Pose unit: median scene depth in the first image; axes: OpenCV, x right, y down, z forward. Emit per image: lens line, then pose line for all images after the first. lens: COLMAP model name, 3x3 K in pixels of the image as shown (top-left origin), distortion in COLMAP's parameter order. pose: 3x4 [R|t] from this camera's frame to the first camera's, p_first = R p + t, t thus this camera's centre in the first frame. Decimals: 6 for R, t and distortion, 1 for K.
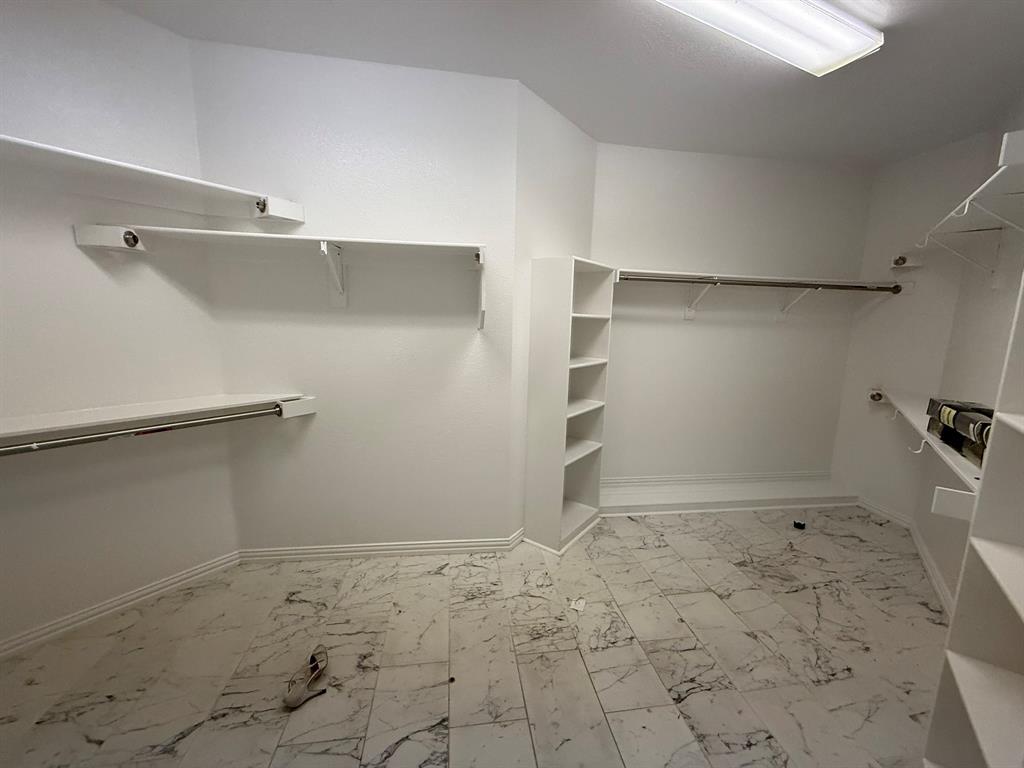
lens RADIAL K [[408.6, 0, 512.0], [0, 408.6, 384.0], [0, 0, 1]] dist [0.003317, 0.000061]
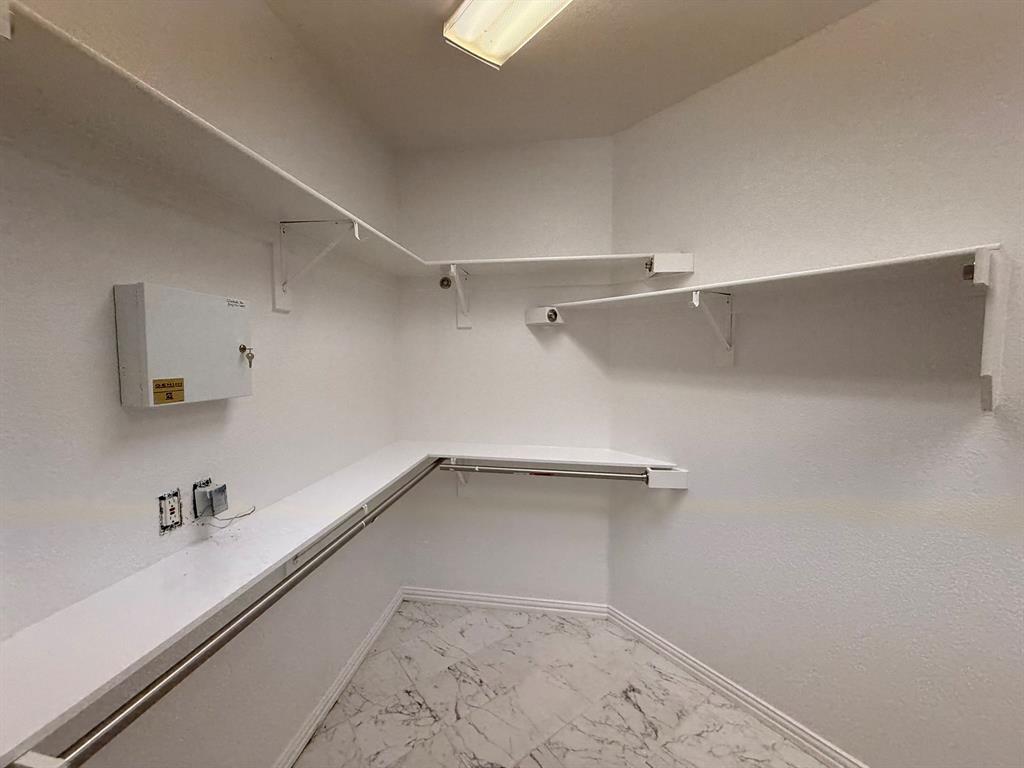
lens RADIAL K [[408.6, 0, 512.0], [0, 408.6, 384.0], [0, 0, 1]] dist [0.003317, 0.000061]
pose [[0.484220, 0.040207, -0.874022, 0.086317], [-0.133133, 0.990697, -0.028183, -0.082543], [0.864758, 0.130008, 0.485068, 0.276089]]
